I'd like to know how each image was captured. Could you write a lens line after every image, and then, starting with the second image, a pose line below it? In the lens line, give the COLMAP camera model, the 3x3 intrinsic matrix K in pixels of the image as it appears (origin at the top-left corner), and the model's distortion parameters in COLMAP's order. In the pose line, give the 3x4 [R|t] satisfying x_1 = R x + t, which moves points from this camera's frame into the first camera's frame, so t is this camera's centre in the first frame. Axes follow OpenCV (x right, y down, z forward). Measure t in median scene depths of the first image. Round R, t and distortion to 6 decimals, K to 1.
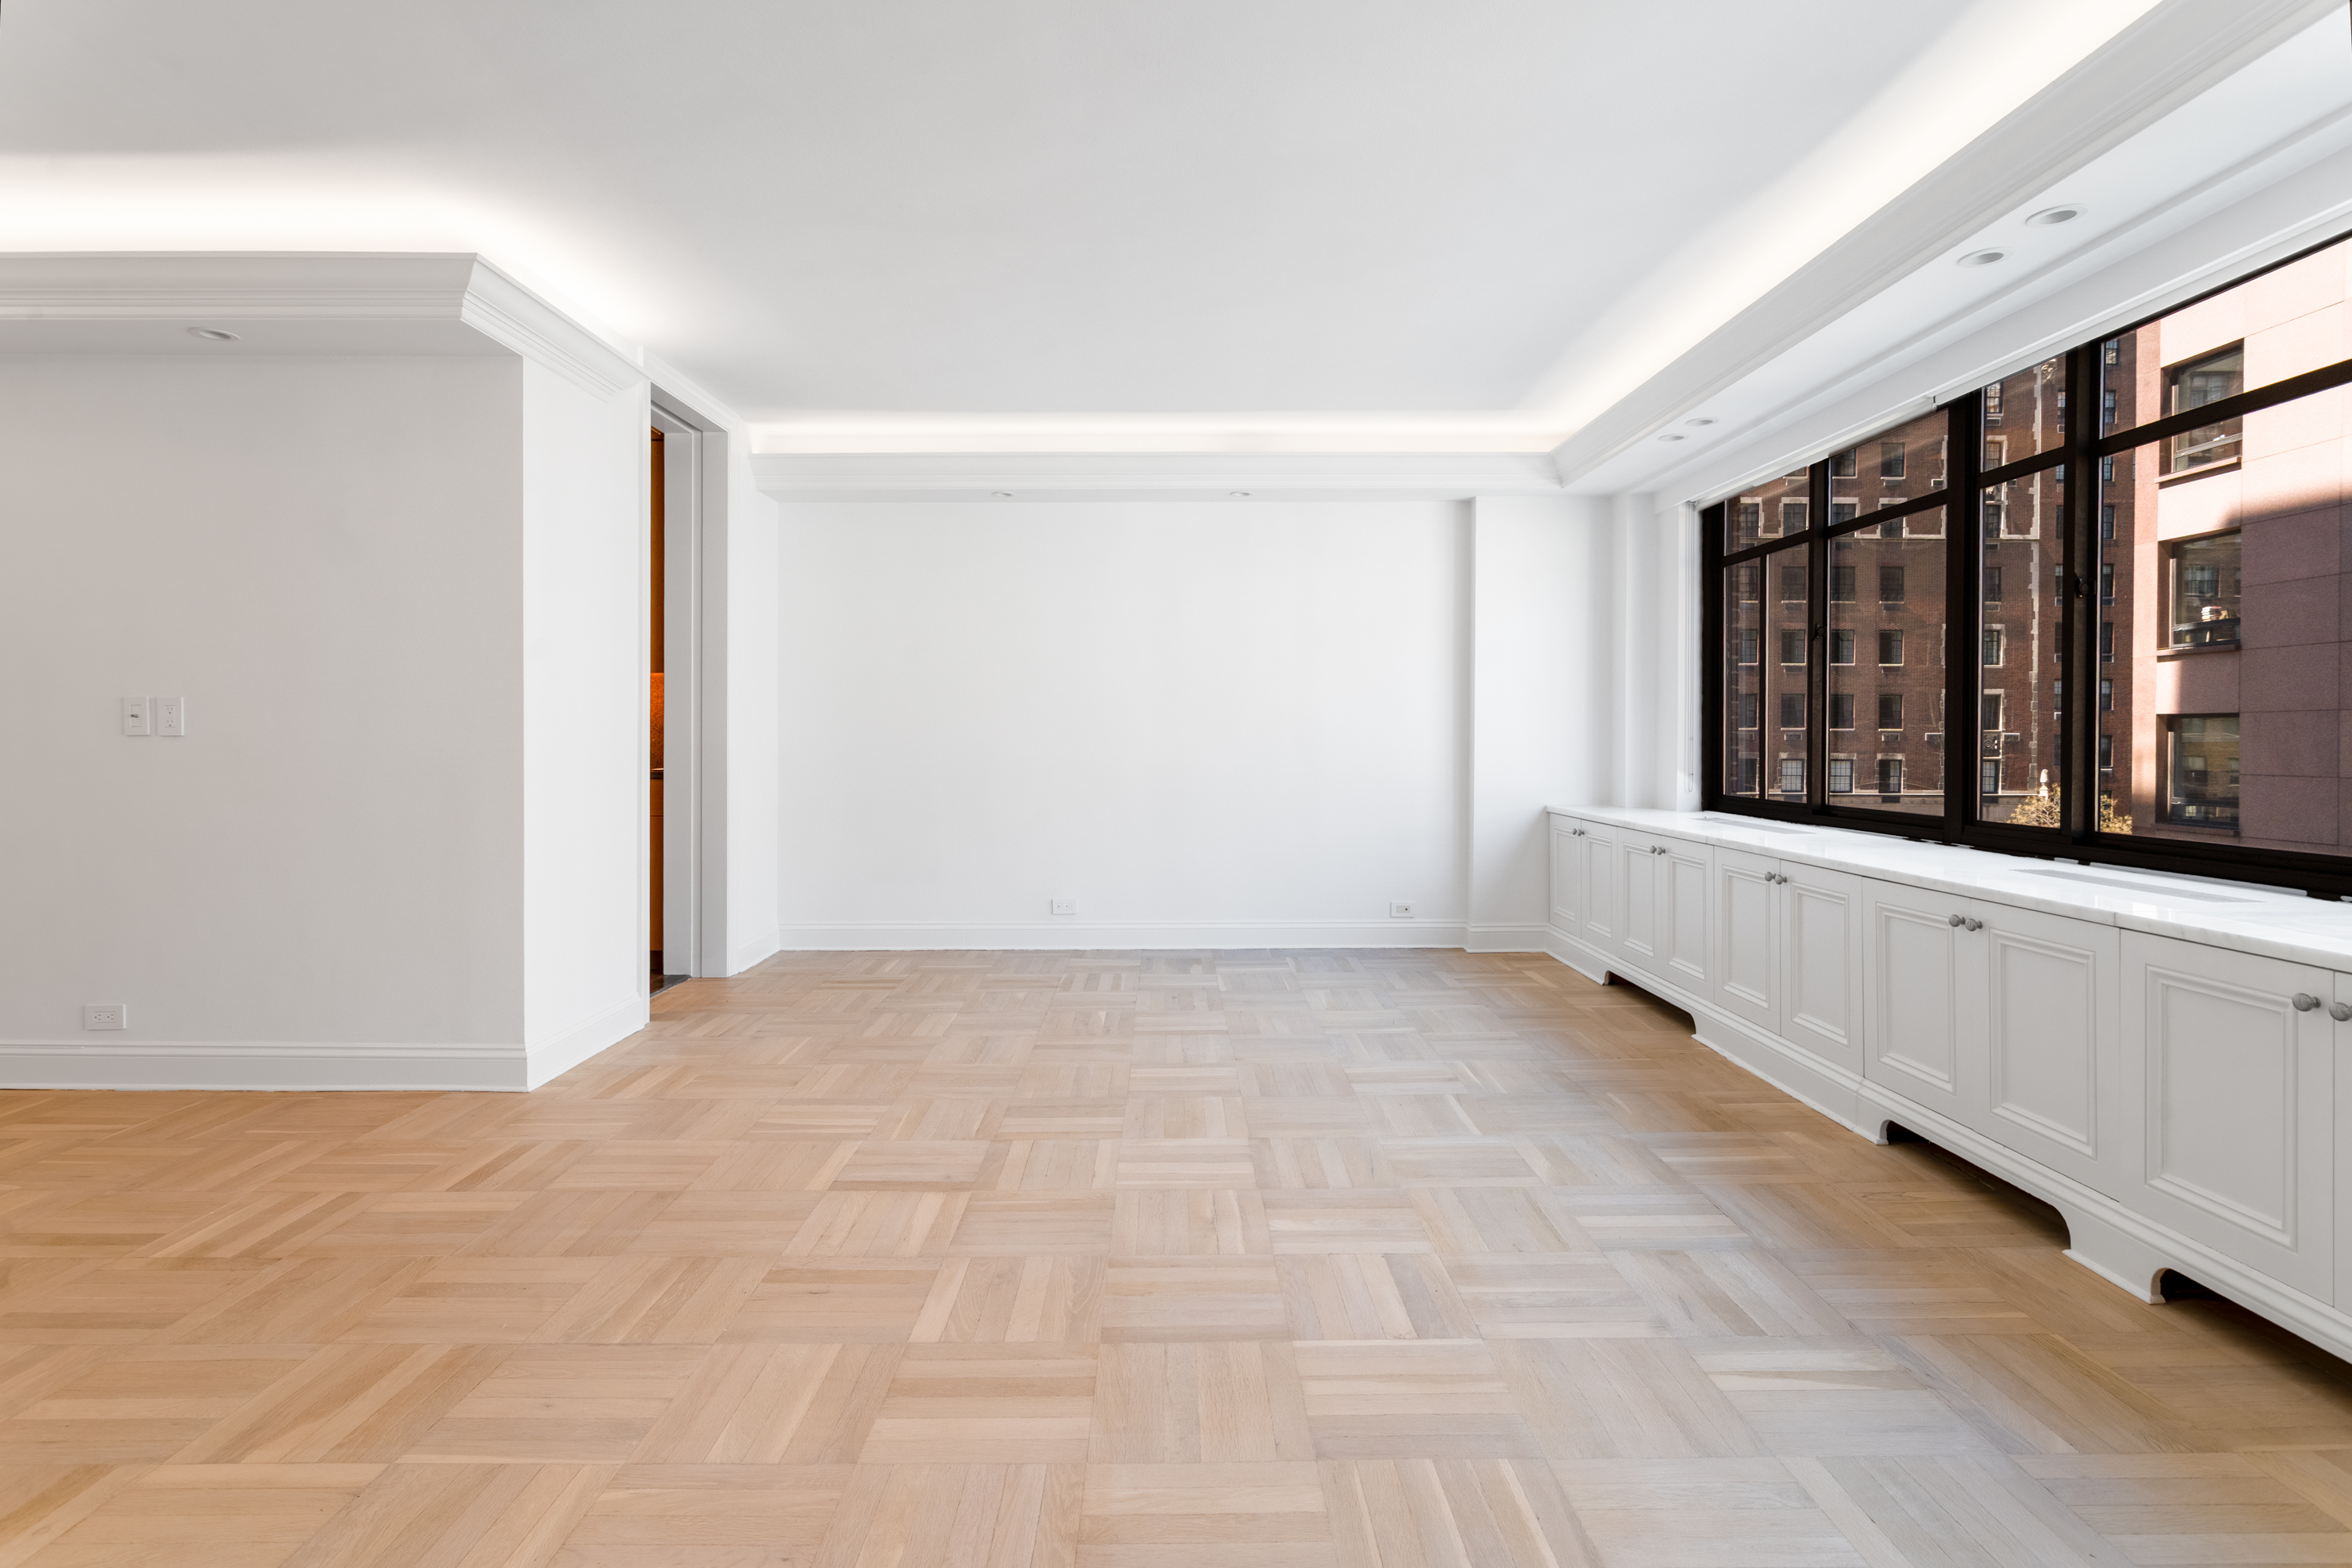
lens RADIAL K [[1142.2, 0, 1178.4], [0, 1142.2, 773.4], [0, 0, 1]] dist [-0.001836, 0.000161]
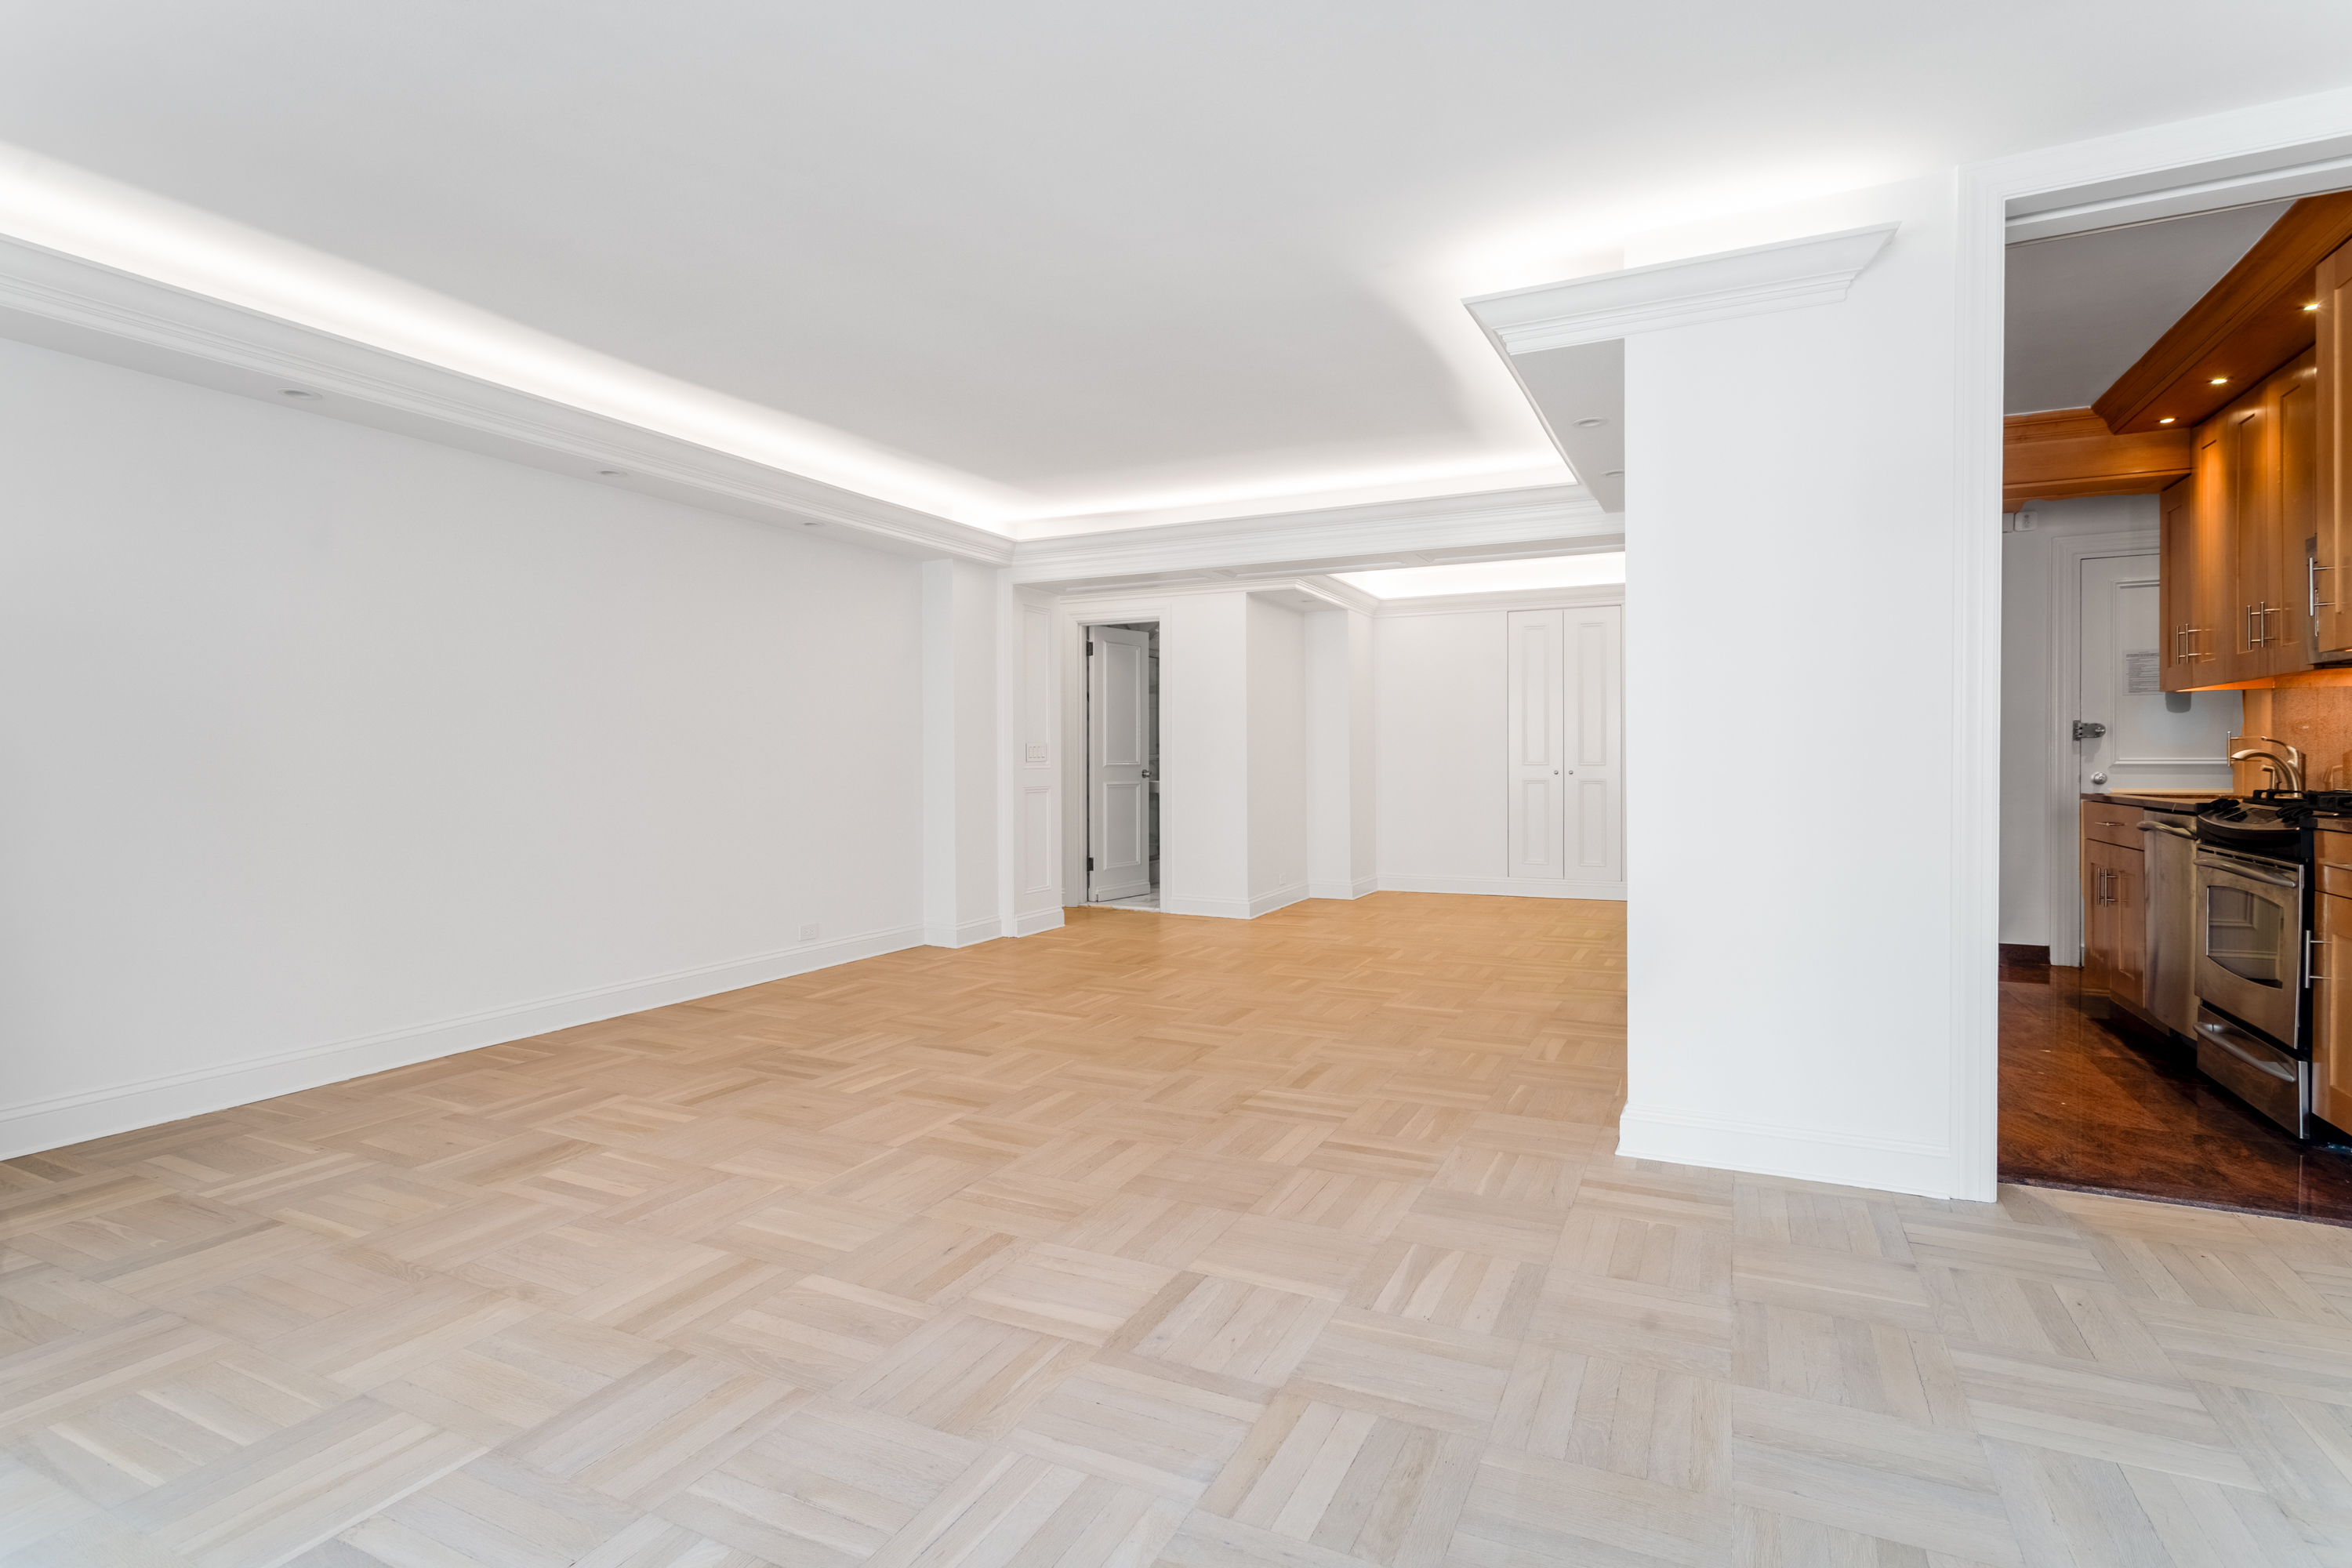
lens RADIAL K [[1142.2, 0, 1183.1], [0, 1142.2, 775.1], [0, 0, 1]] dist [-0.001836, 0.000161]
pose [[-0.437967, 0.013591, -0.898888, 0.529066], [-0.023316, 0.999378, 0.026471, -0.045934], [0.898689, 0.032552, -0.437377, 1.504623]]
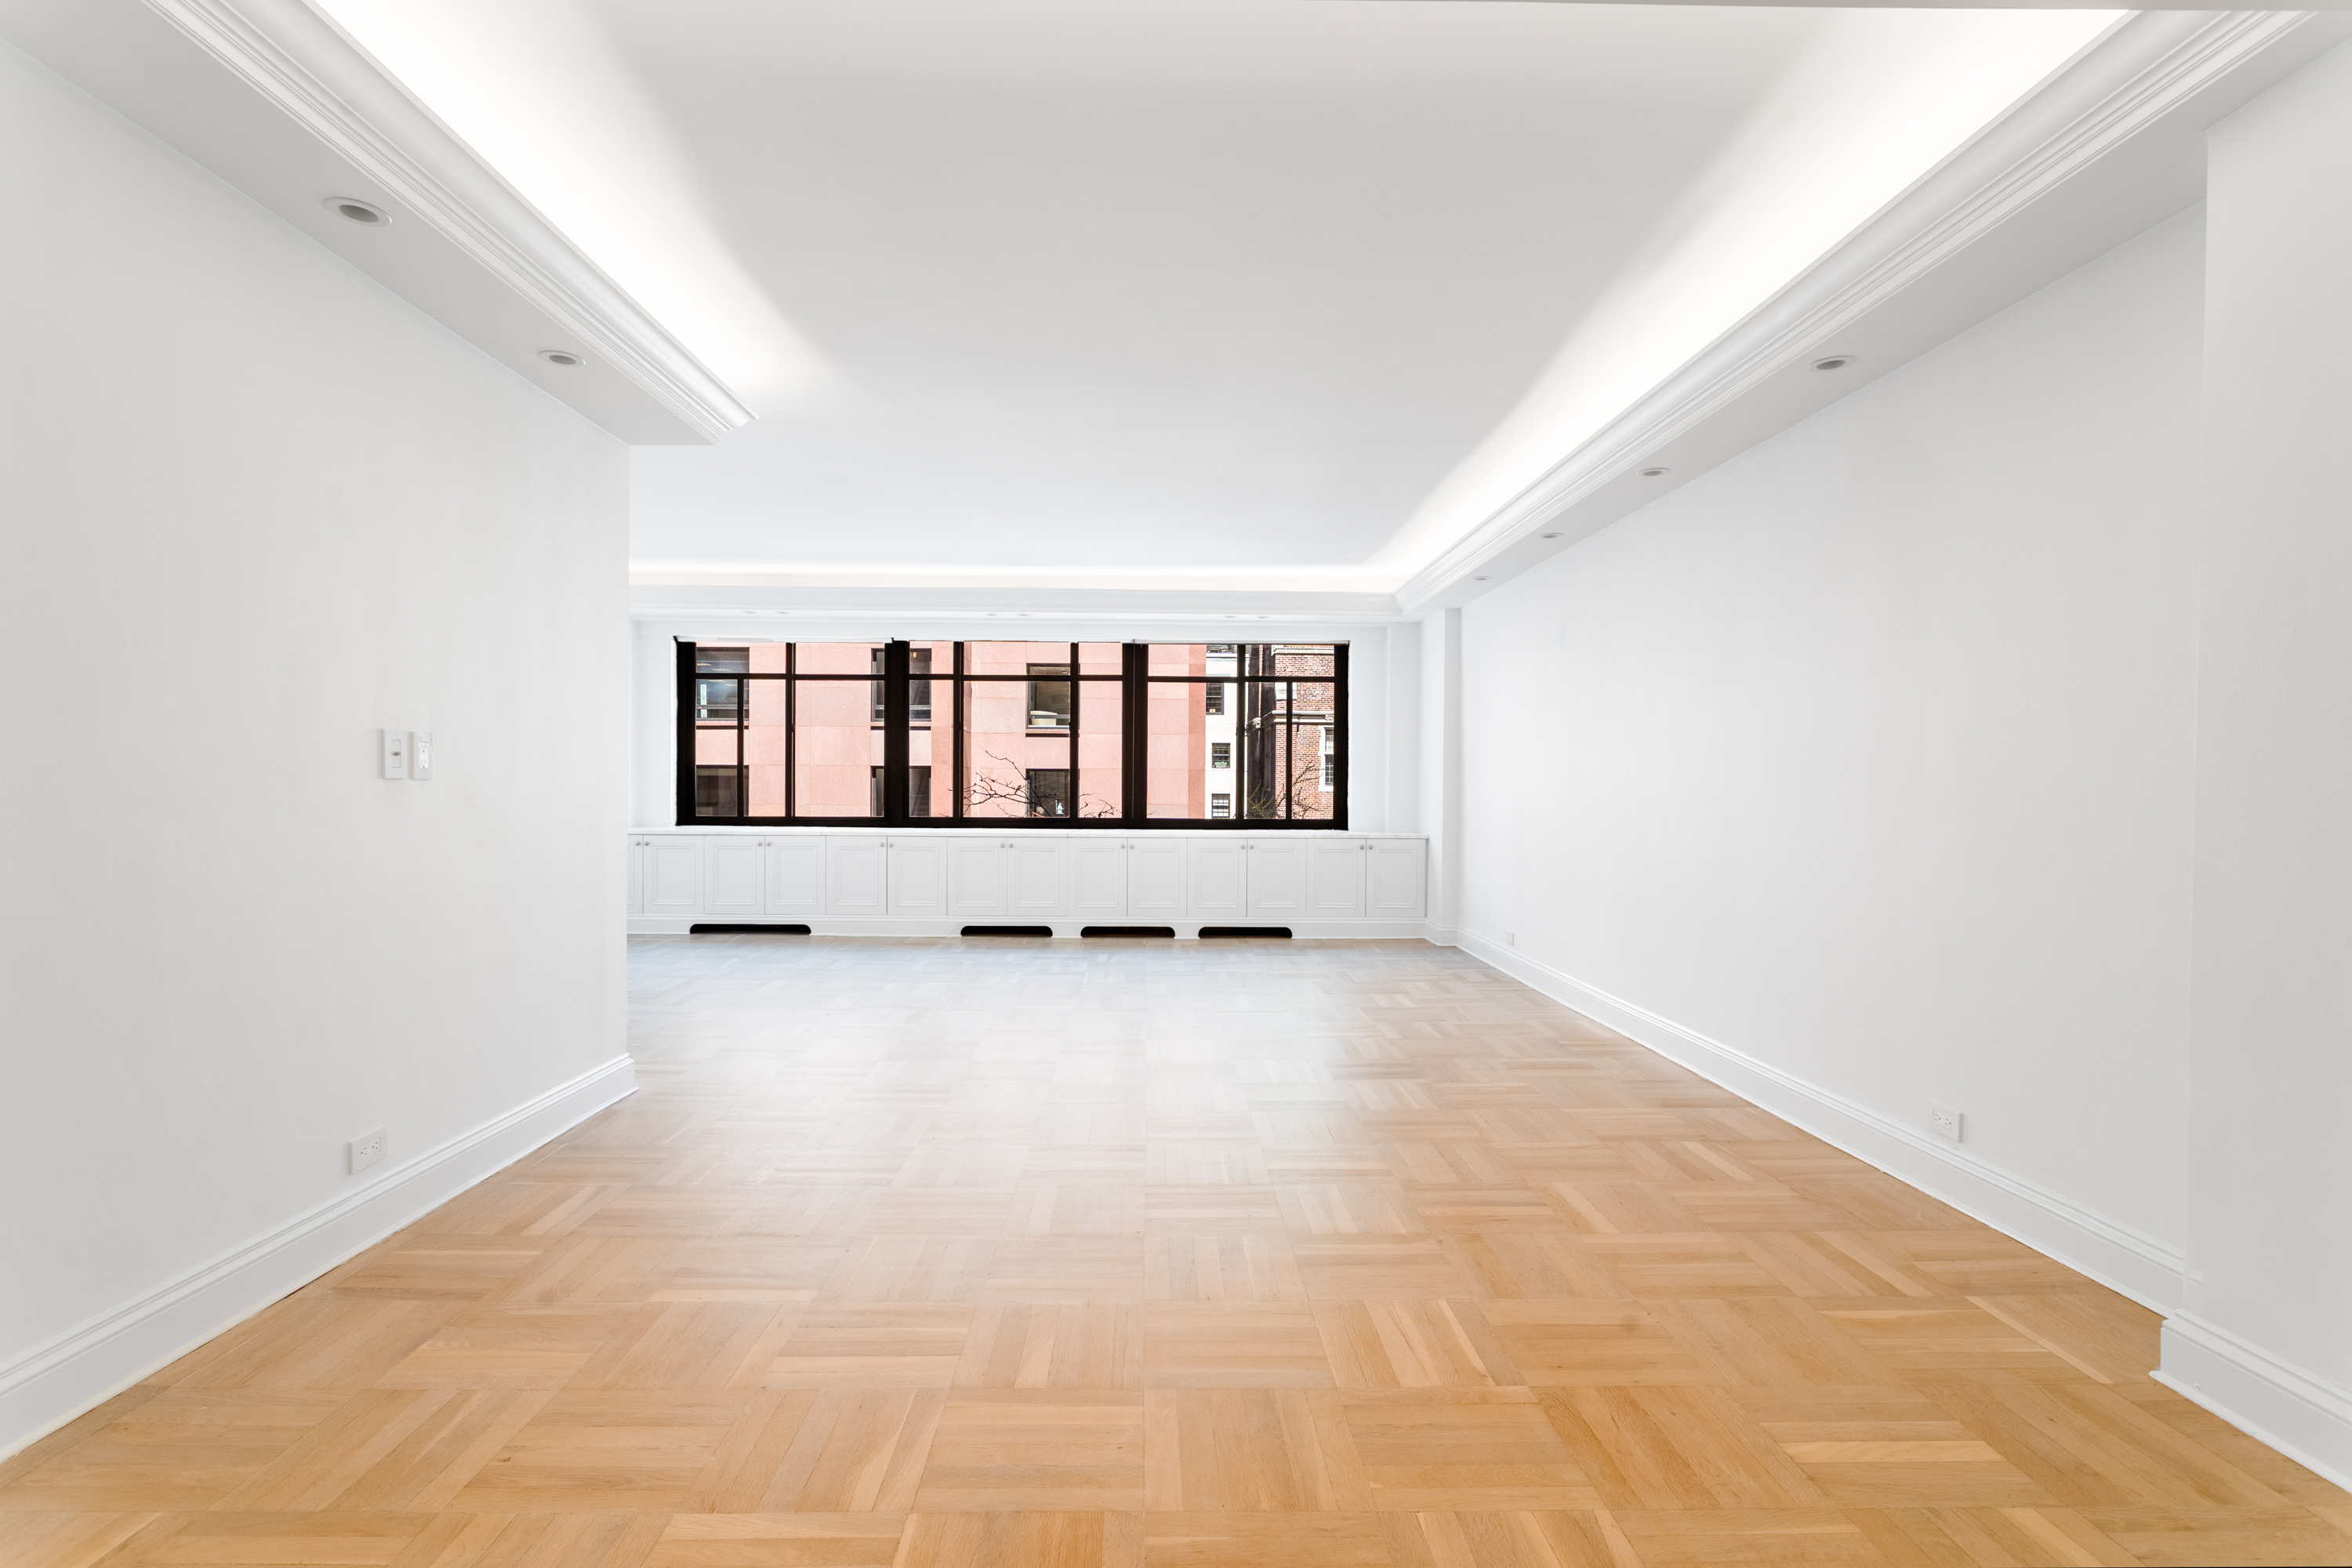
lens RADIAL K [[1142.2, 0, 1152.9], [0, 1142.2, 791.6], [0, 0, 1]] dist [-0.001836, 0.000161]
pose [[0.000142, -0.009010, 0.999959, -2.389351], [0.024593, 0.999657, 0.009004, -0.025320], [-0.999698, 0.024591, 0.000364, 0.656259]]
